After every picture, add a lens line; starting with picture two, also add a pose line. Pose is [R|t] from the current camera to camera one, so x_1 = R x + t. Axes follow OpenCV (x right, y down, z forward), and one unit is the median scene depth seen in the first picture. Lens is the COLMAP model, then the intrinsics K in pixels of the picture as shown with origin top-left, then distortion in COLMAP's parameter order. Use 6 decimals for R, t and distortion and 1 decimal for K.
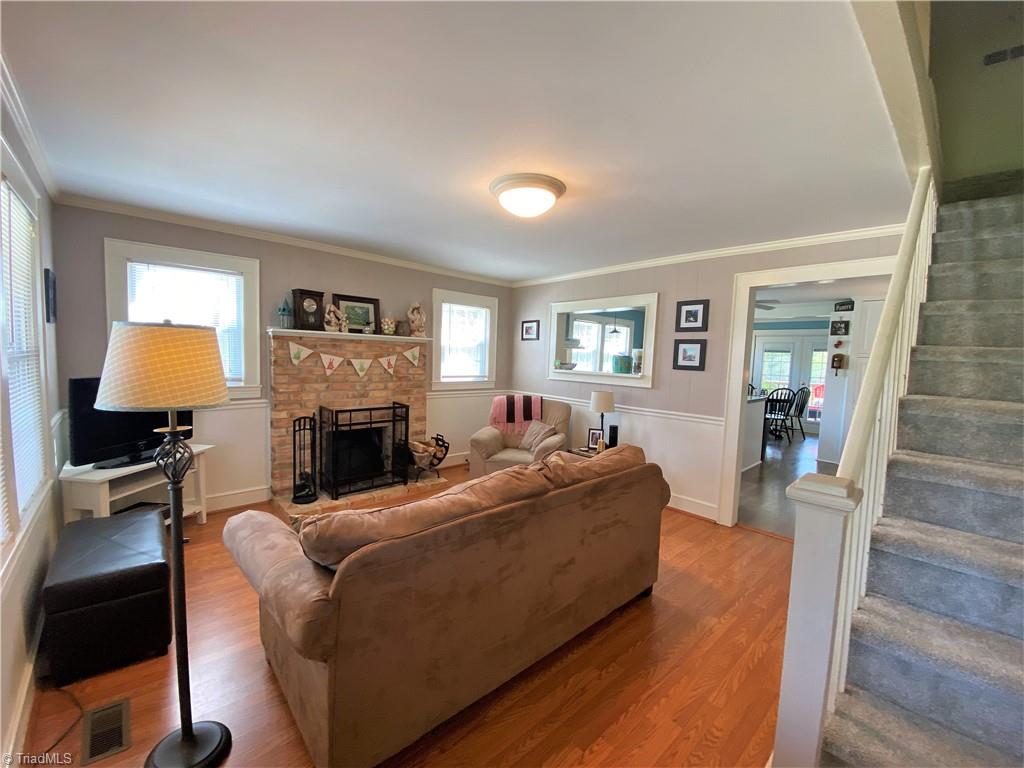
lens RADIAL K [[415.9, 0, 520.7], [0, 415.9, 386.0], [0, 0, 1]] dist [-0.001799, -0.009268]
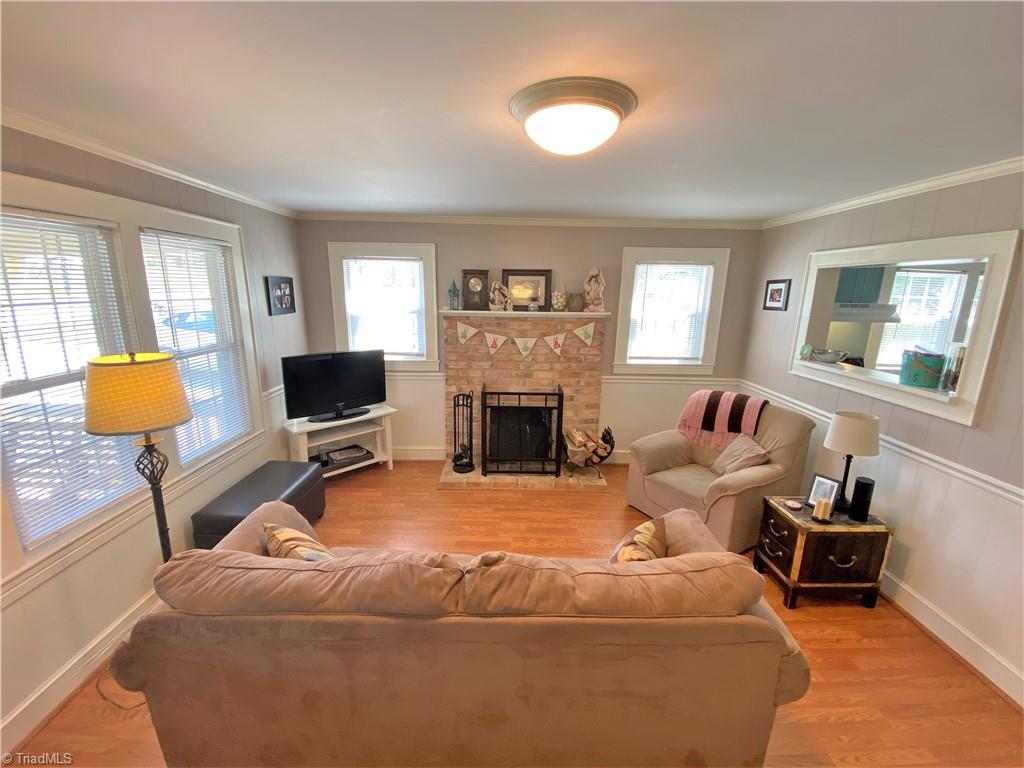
lens RADIAL K [[415.9, 0, 506.5], [0, 415.9, 390.8], [0, 0, 1]] dist [-0.001799, -0.009268]
pose [[0.713071, 0.143854, -0.686174, 0.247452], [-0.039599, 0.985424, 0.165440, -0.098640], [0.699972, -0.090799, 0.708374, 0.282249]]
